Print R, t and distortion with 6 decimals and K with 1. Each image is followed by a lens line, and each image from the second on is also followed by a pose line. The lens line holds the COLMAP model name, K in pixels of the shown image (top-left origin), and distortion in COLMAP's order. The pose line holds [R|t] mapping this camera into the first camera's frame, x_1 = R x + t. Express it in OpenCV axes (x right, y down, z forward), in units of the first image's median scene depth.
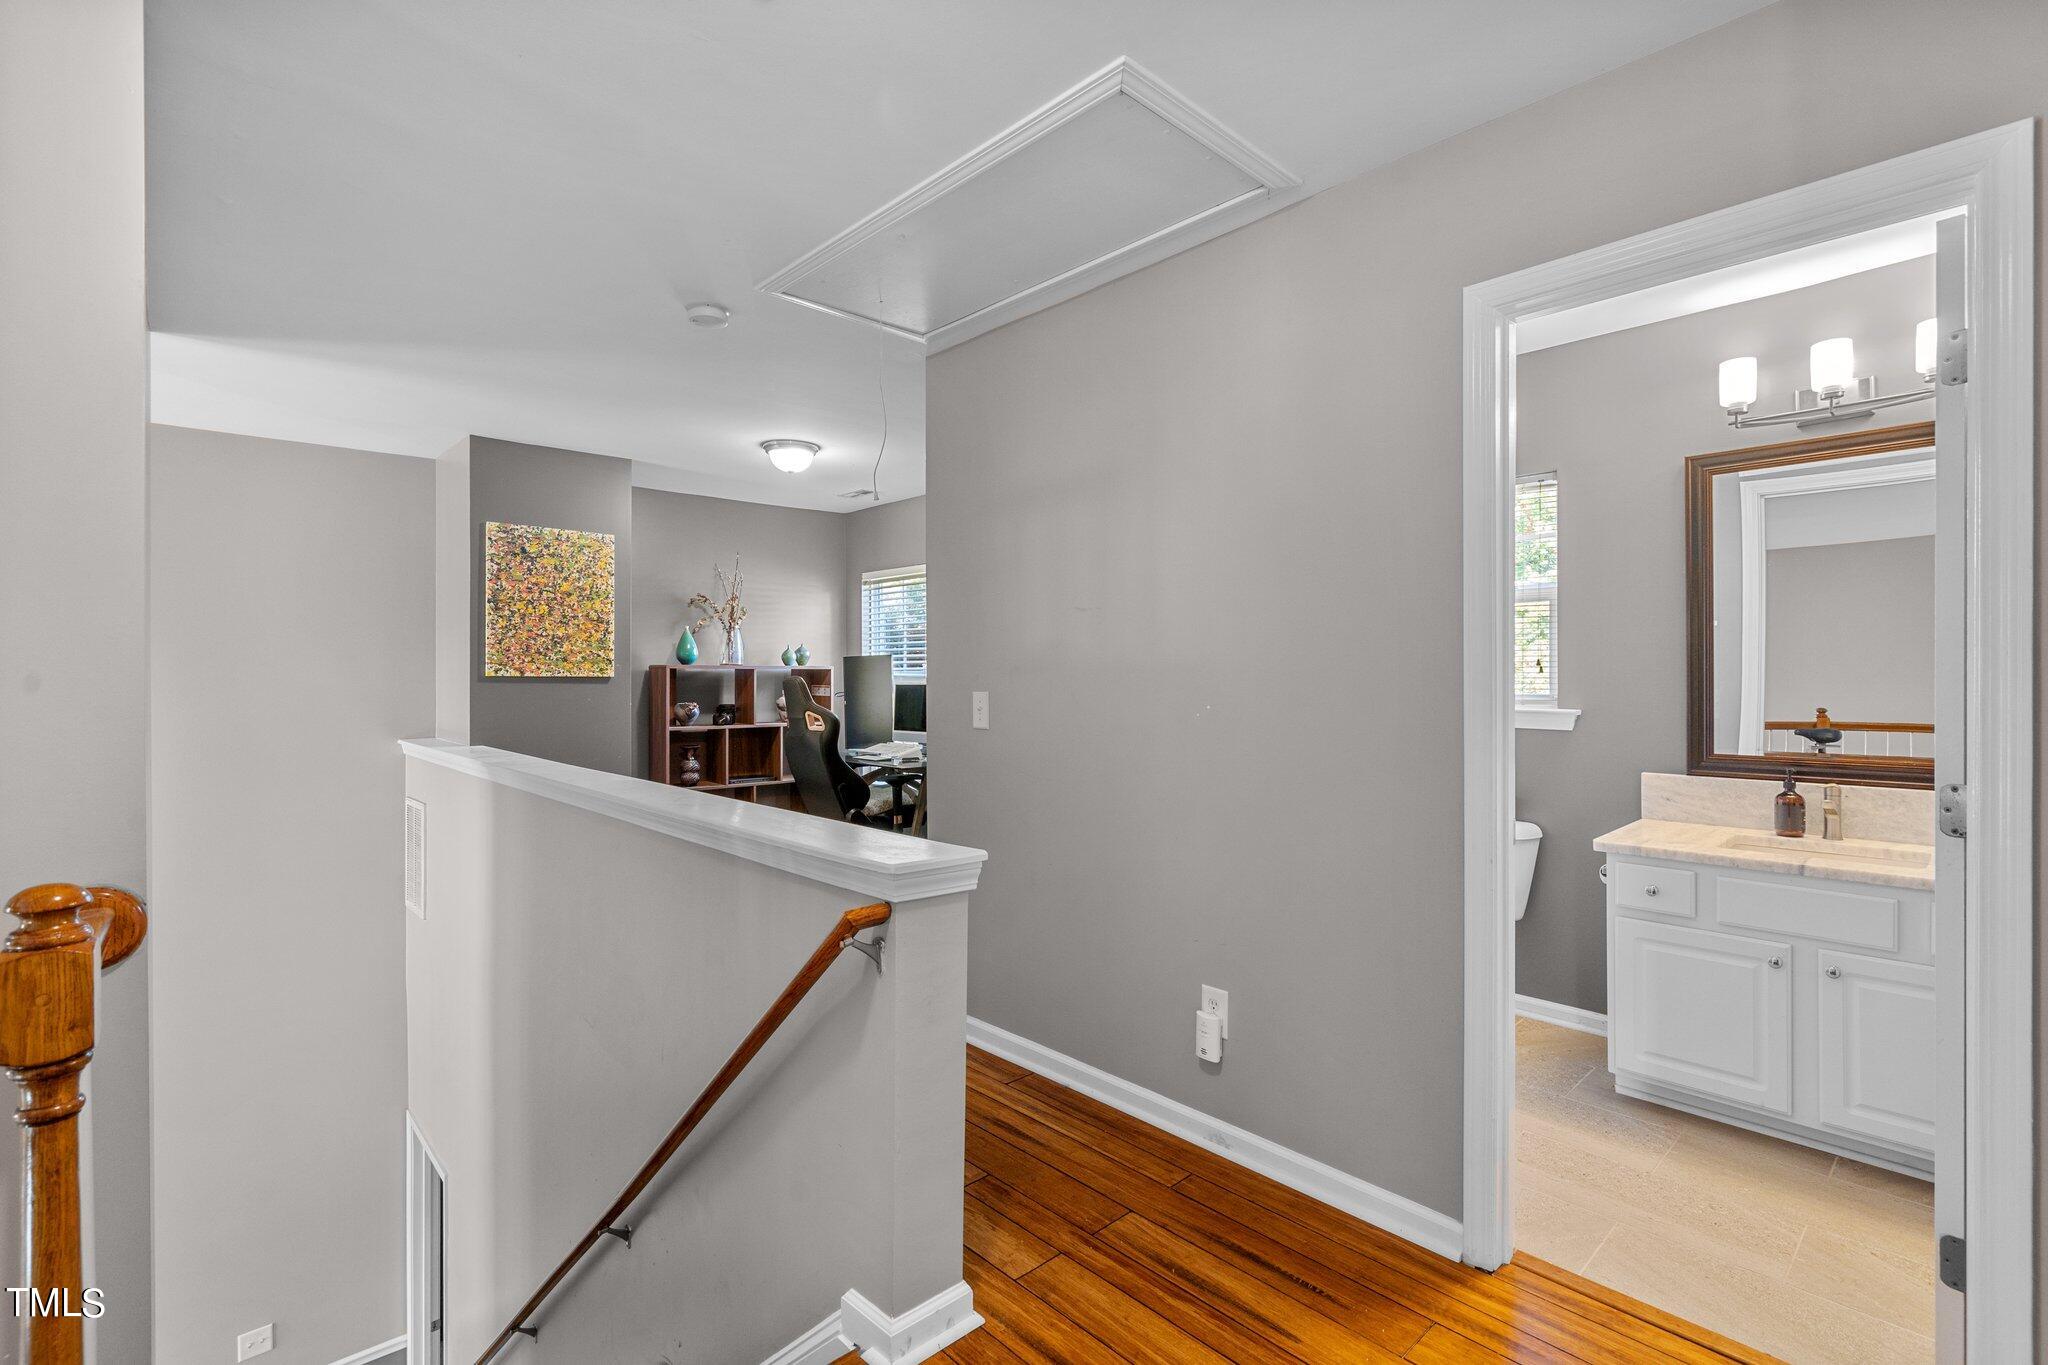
lens RADIAL K [[939.0, 0, 1023.0], [0, 939.0, 690.9], [0, 0, 1]] dist [0.000028, 0.000099]
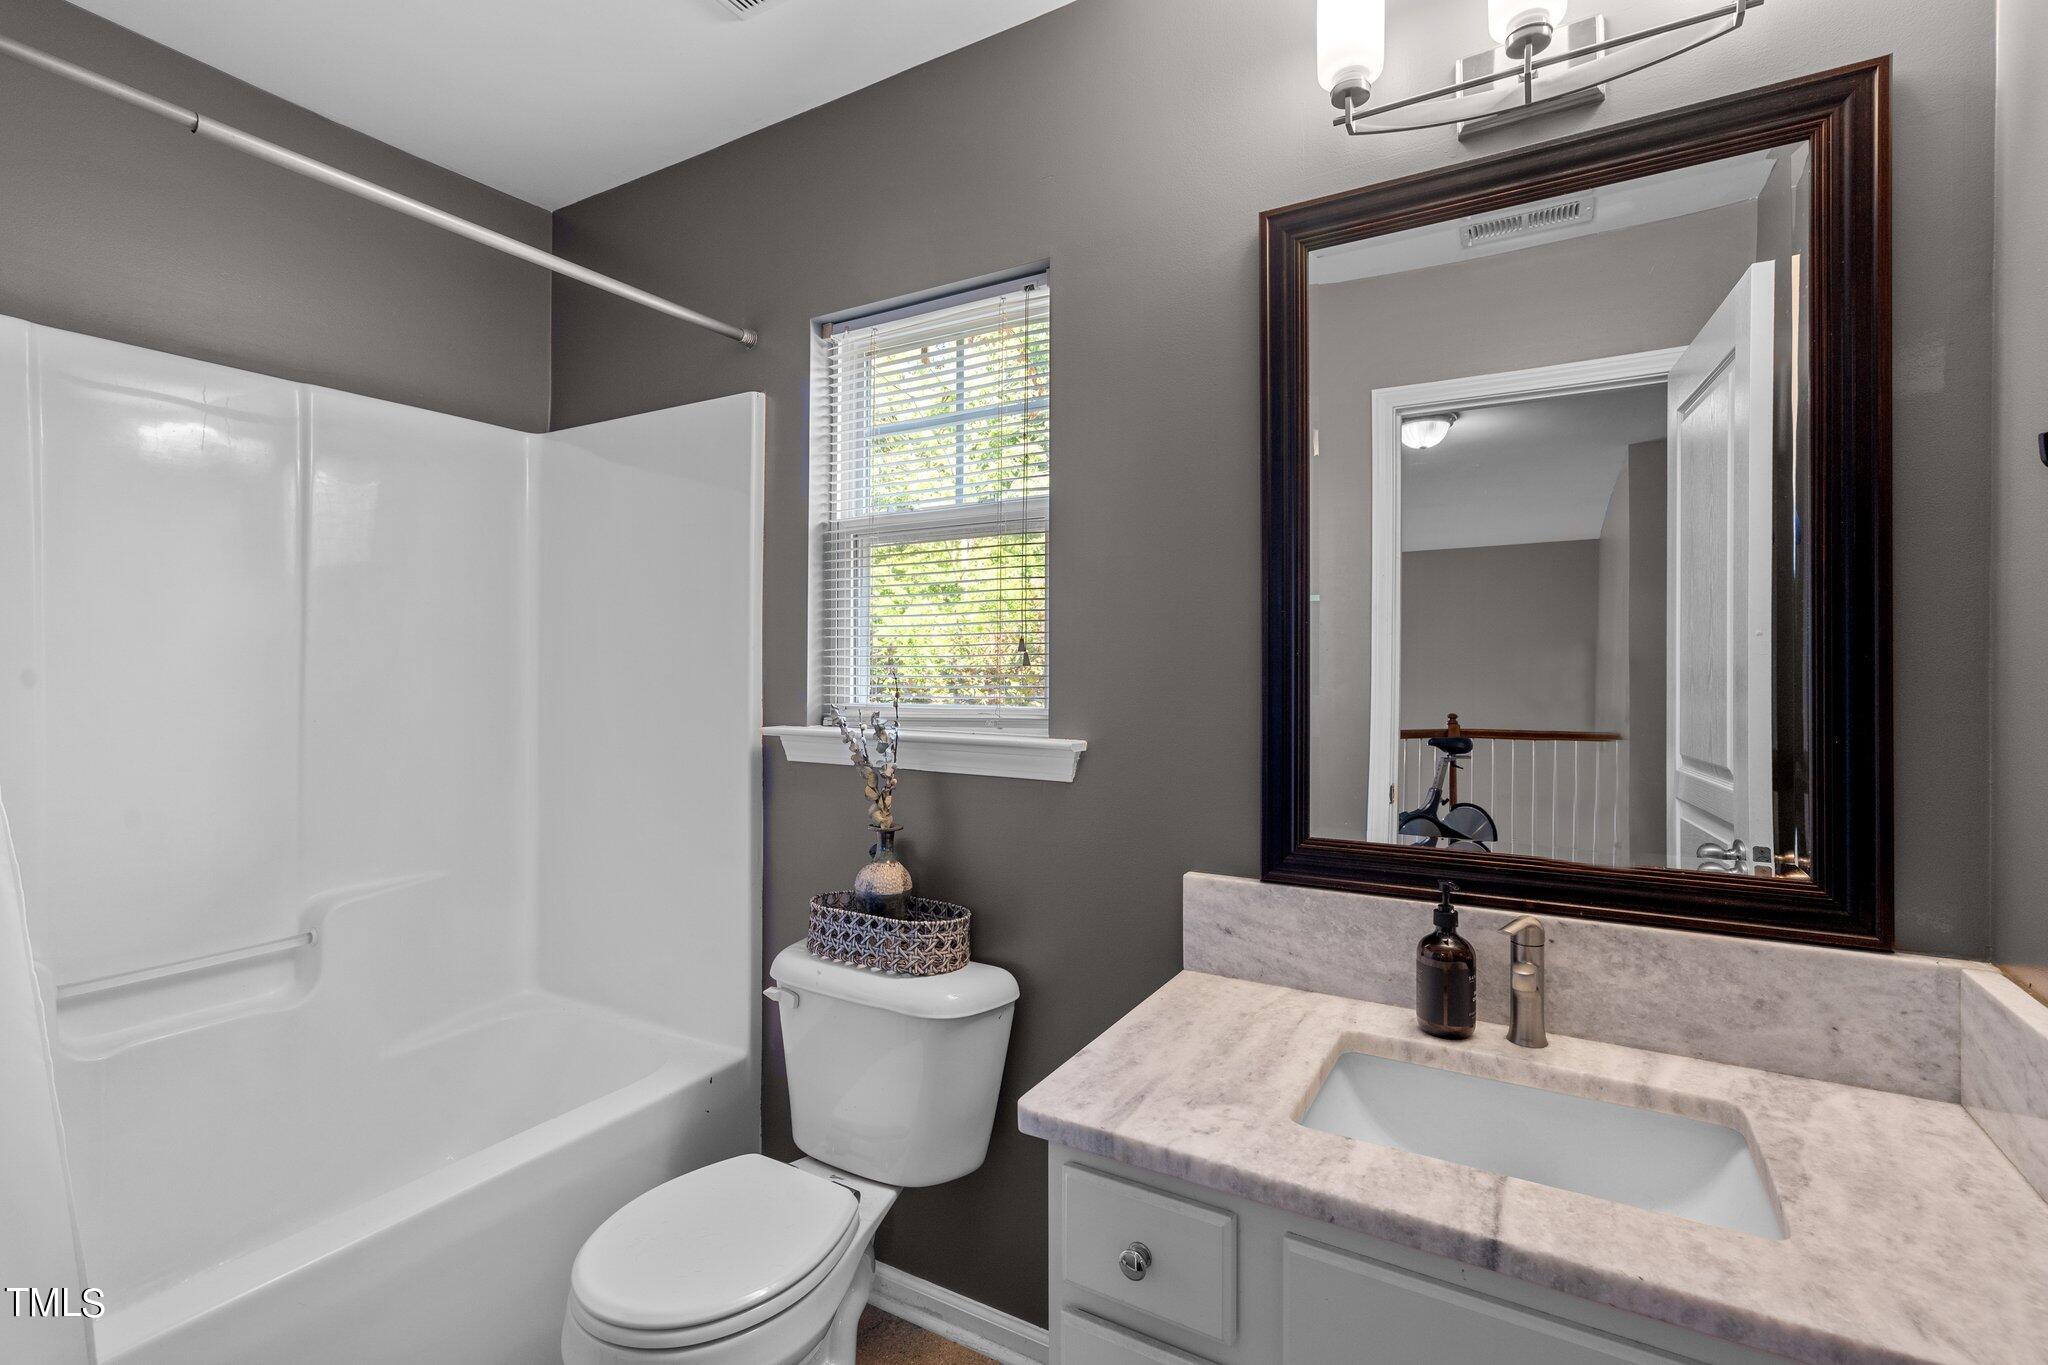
lens RADIAL K [[939.0, 0, 1023.0], [0, 939.0, 690.9], [0, 0, 1]] dist [0.000028, 0.000099]
pose [[0.959242, 0.003192, 0.282568, 0.086574], [-0.003281, 0.999995, -0.000158, -0.001238], [-0.282567, -0.000775, 0.959247, 0.109527]]
